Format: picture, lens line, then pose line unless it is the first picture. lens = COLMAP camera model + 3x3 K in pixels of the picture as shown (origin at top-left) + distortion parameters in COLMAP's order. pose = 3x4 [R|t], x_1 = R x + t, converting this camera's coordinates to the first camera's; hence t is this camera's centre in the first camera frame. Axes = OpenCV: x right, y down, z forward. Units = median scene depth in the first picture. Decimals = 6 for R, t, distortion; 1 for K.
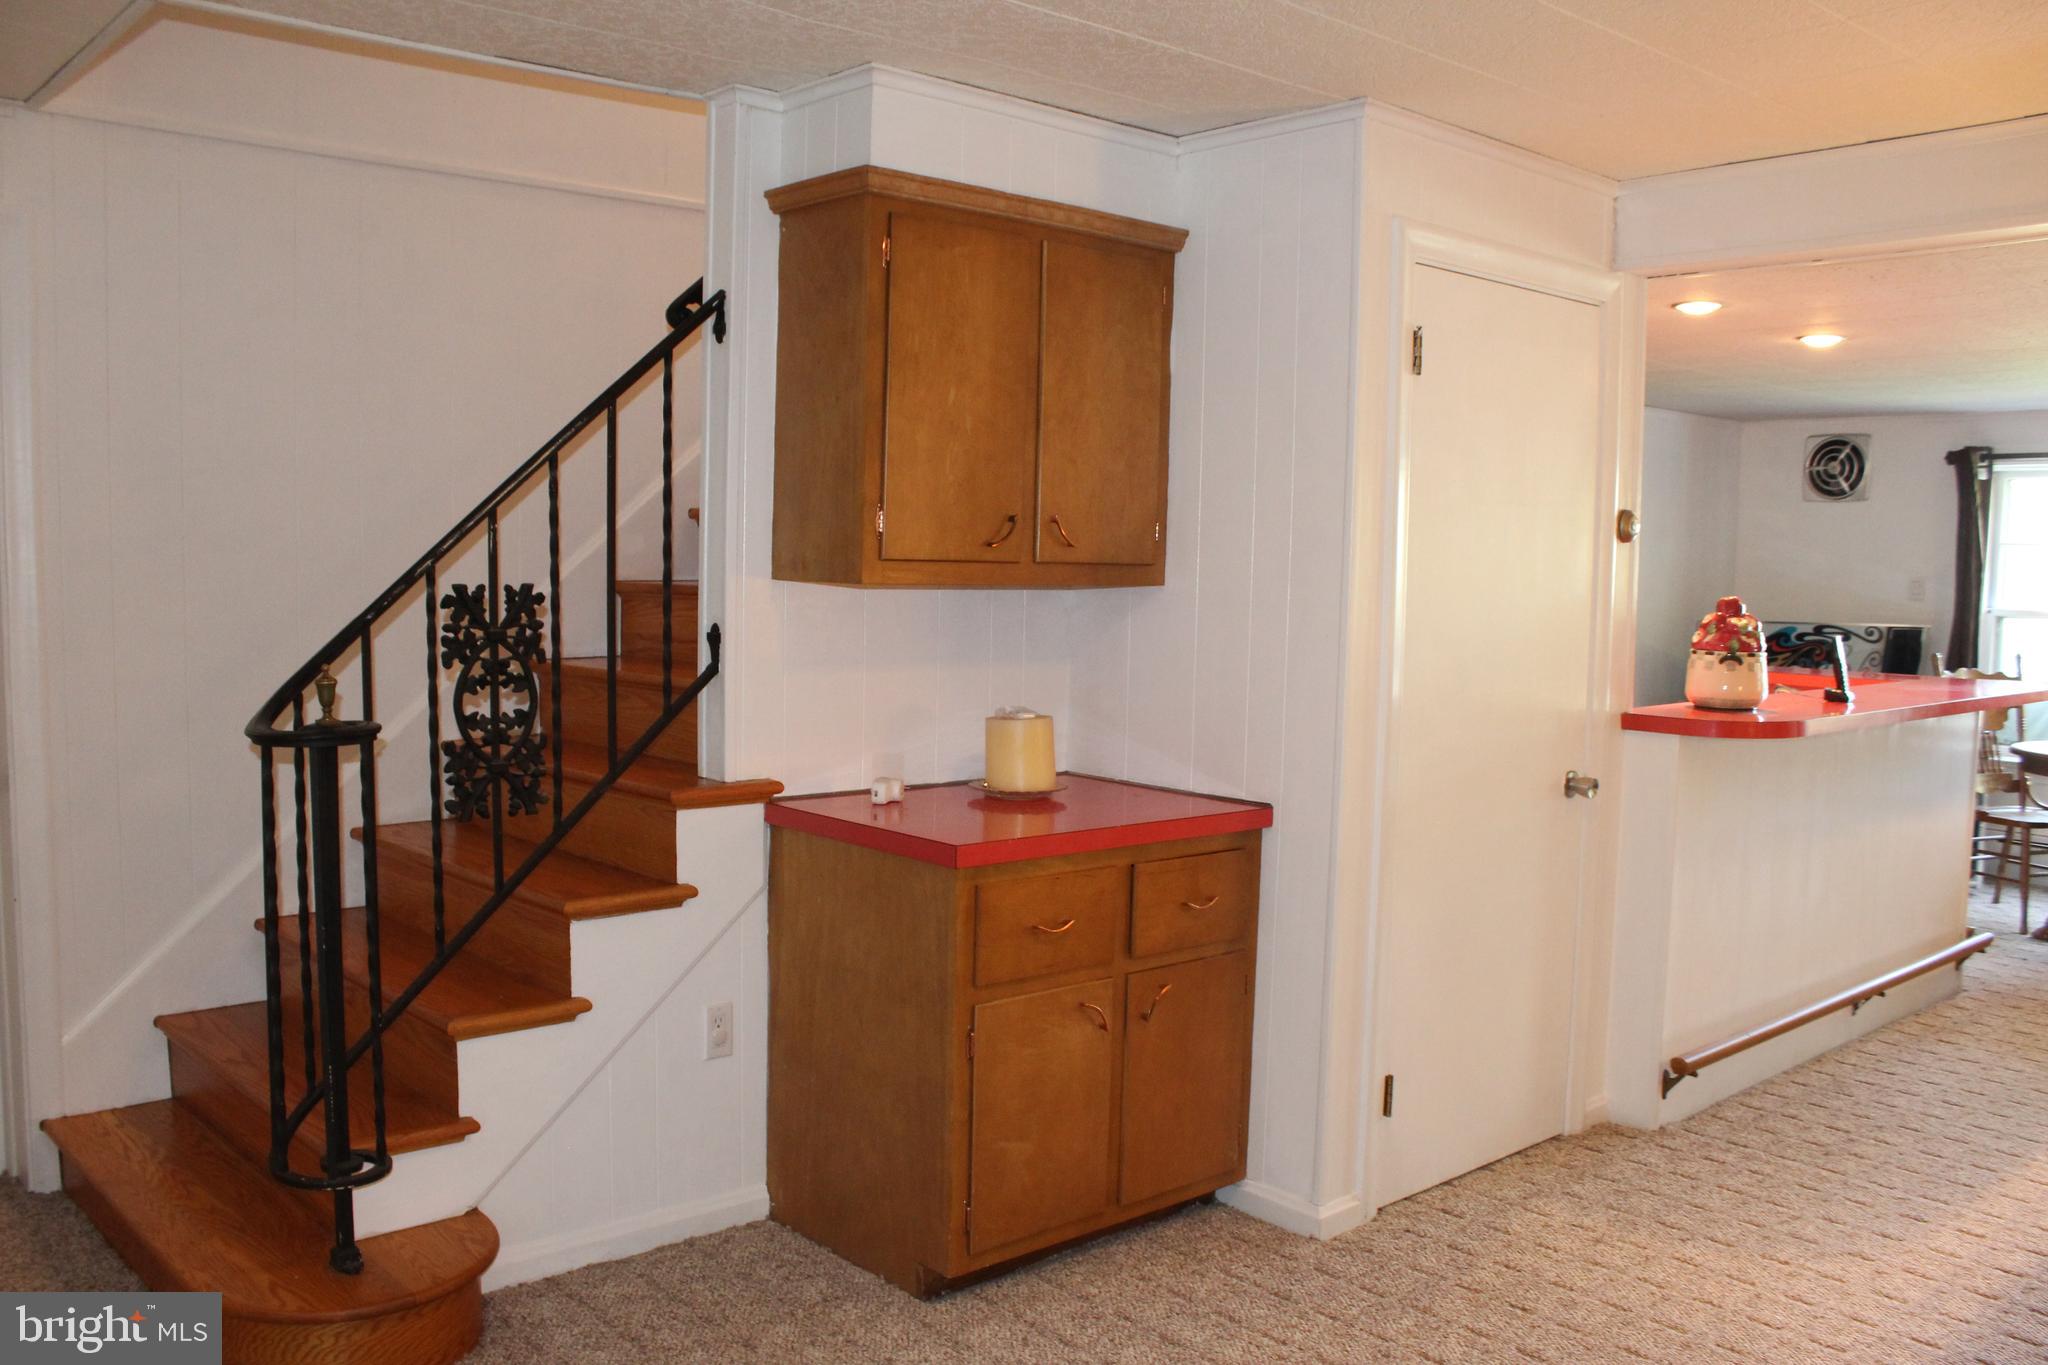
lens RADIAL K [[1718.8, 0, 1019.2], [0, 1718.8, 686.4], [0, 0, 1]] dist [-0.154521, 0.143518]
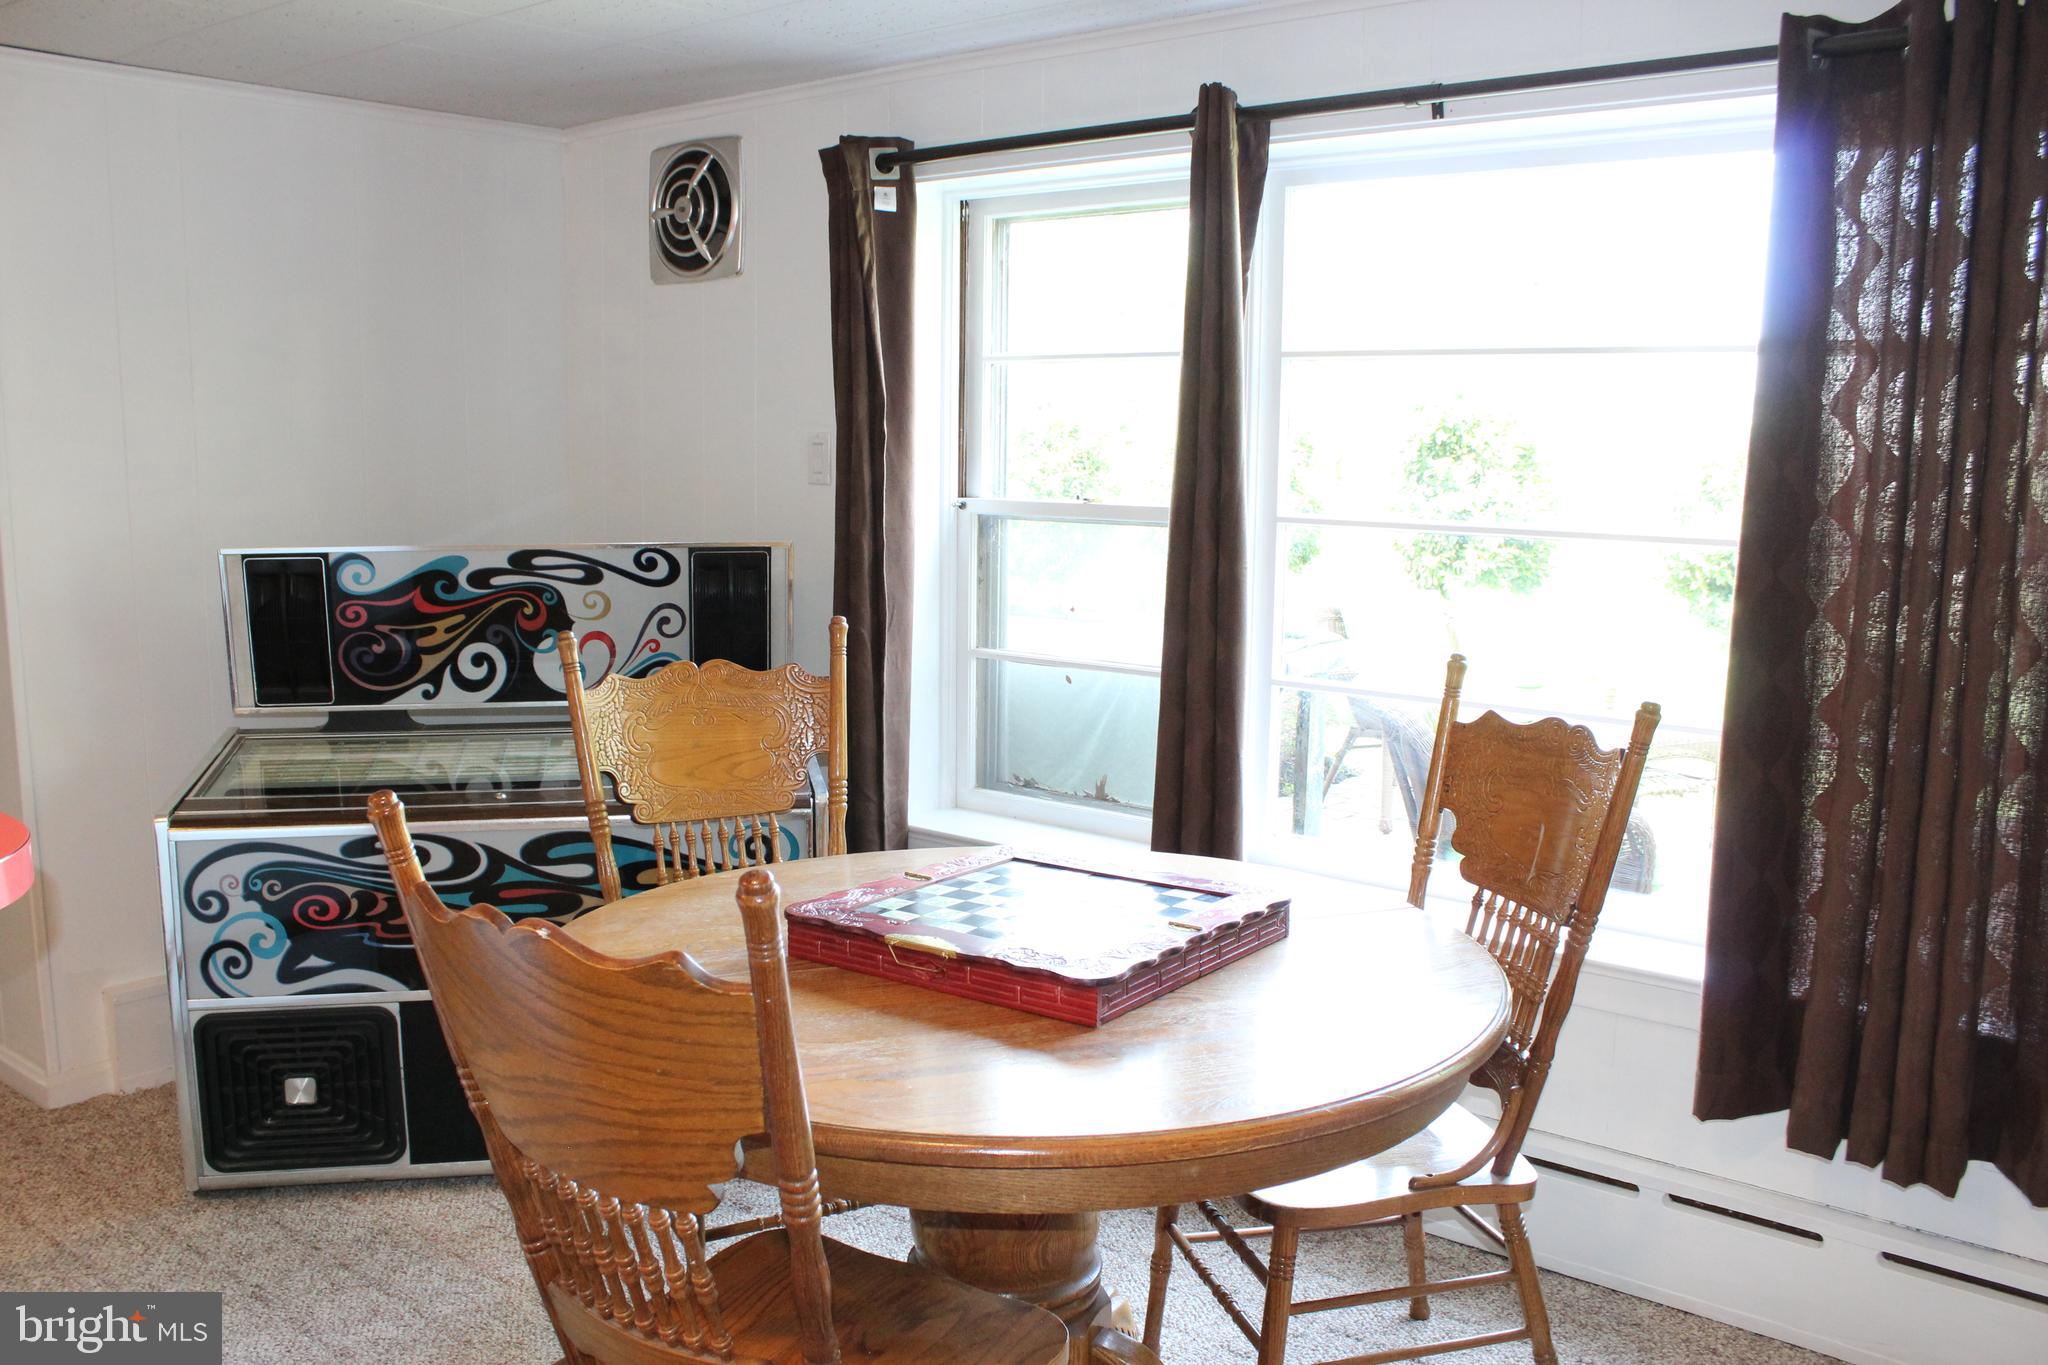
lens RADIAL K [[1718.8, 0, 1038.1], [0, 1718.8, 693.9], [0, 0, 1]] dist [-0.154521, 0.143518]
pose [[0.981662, -0.041528, 0.186054, 0.527145], [0.027308, 0.996552, 0.078351, -0.030174], [-0.188666, -0.071833, 0.979411, 0.531982]]
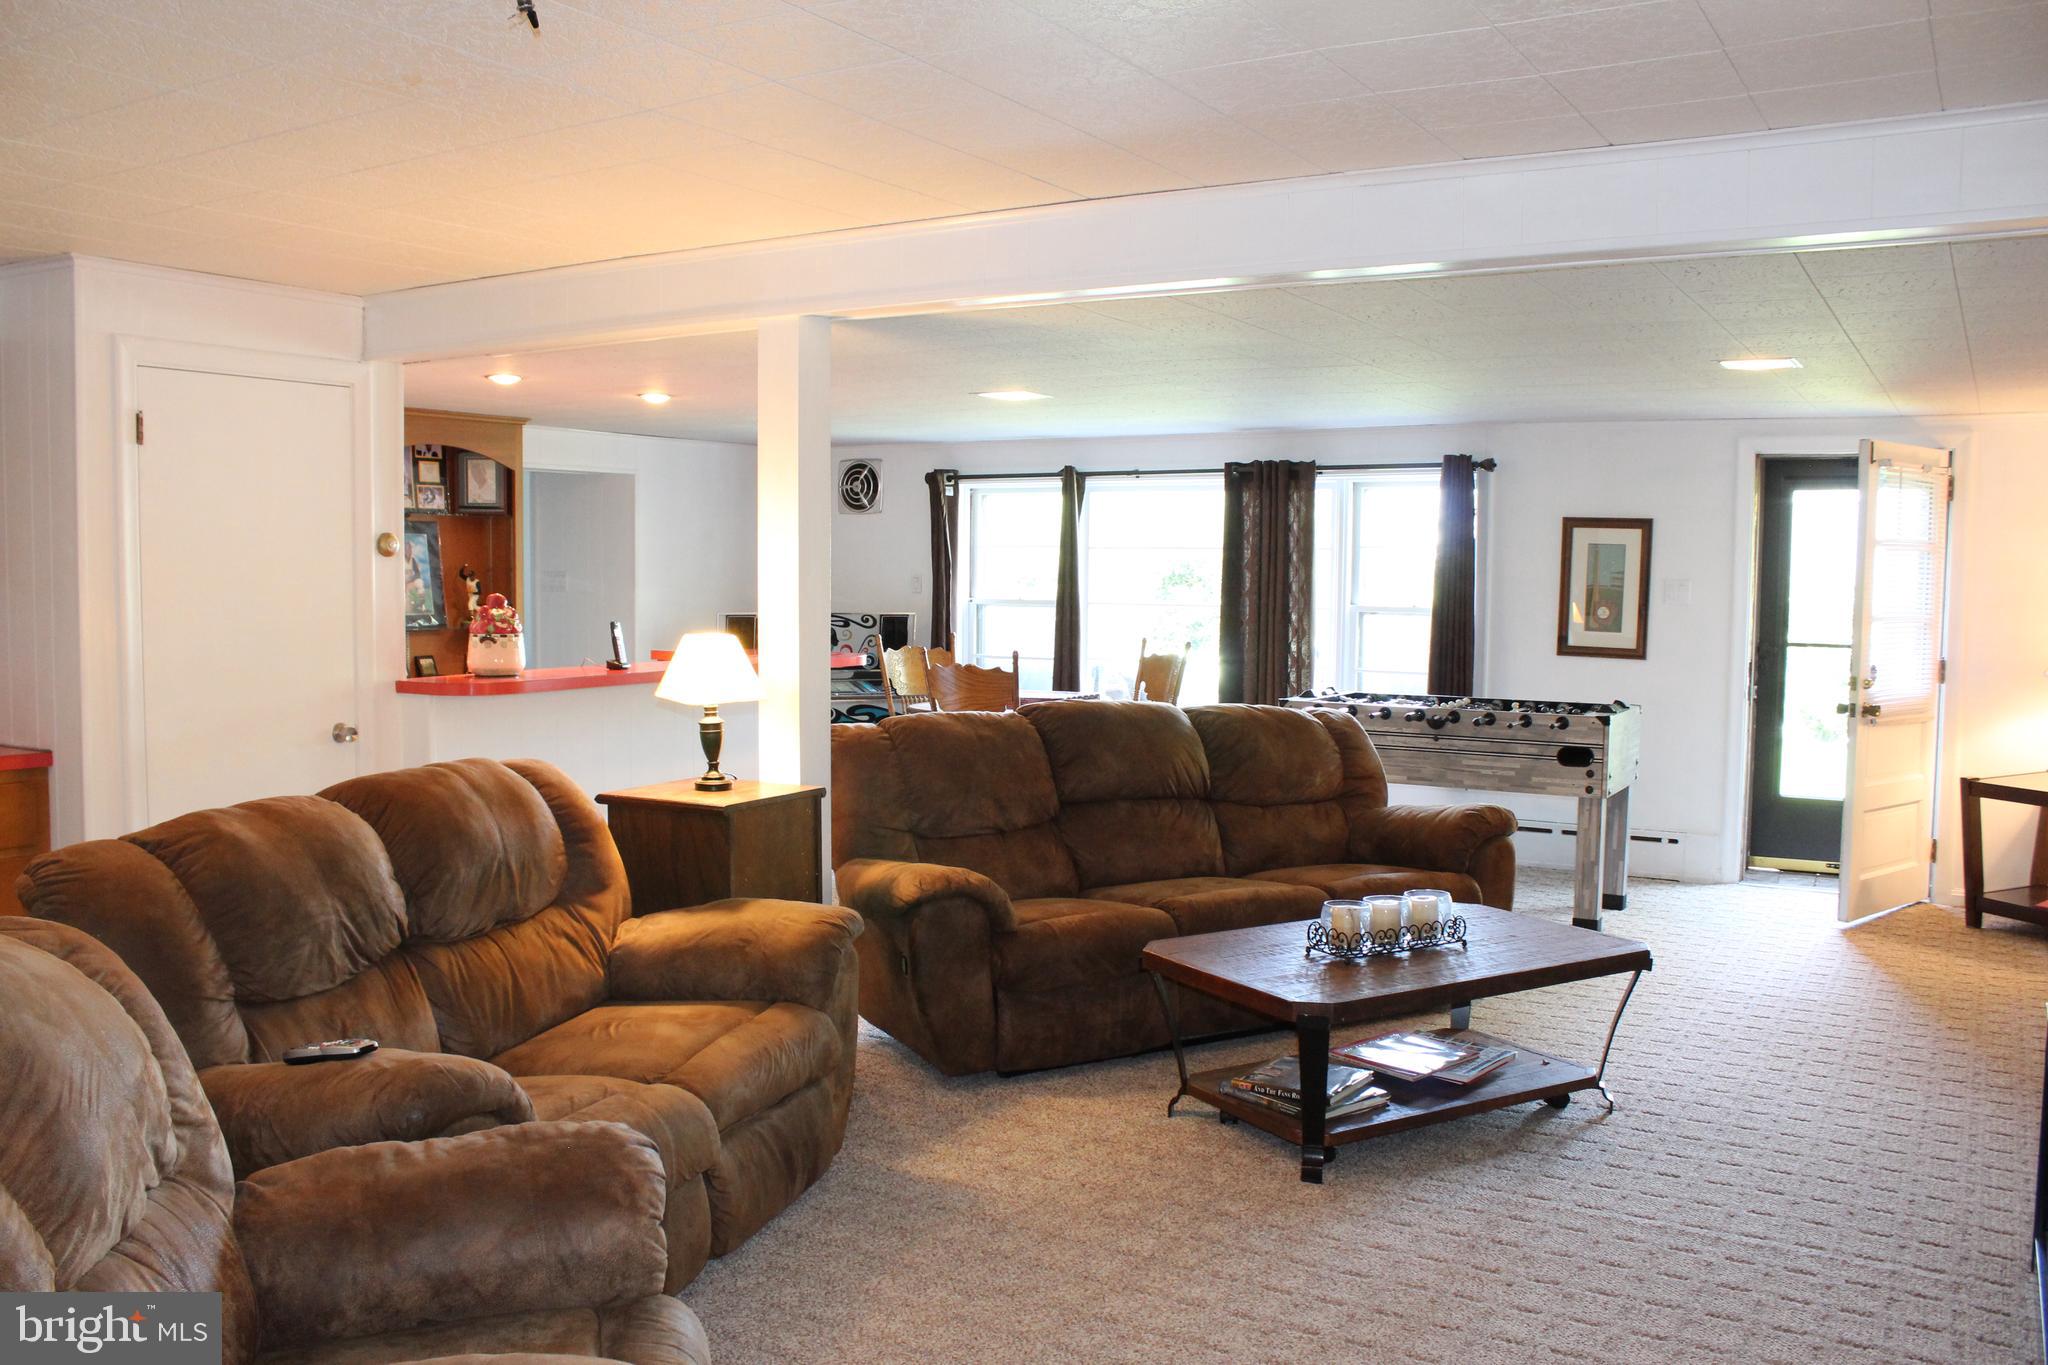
lens RADIAL K [[1718.8, 0, 1009.8], [0, 1718.8, 685.3], [0, 0, 1]] dist [-0.154521, 0.143518]
pose [[0.954219, -0.033458, 0.297232, 0.231967], [0.035088, 0.999384, -0.000147, 0.020320], [-0.297044, 0.010569, 0.954805, -0.250859]]
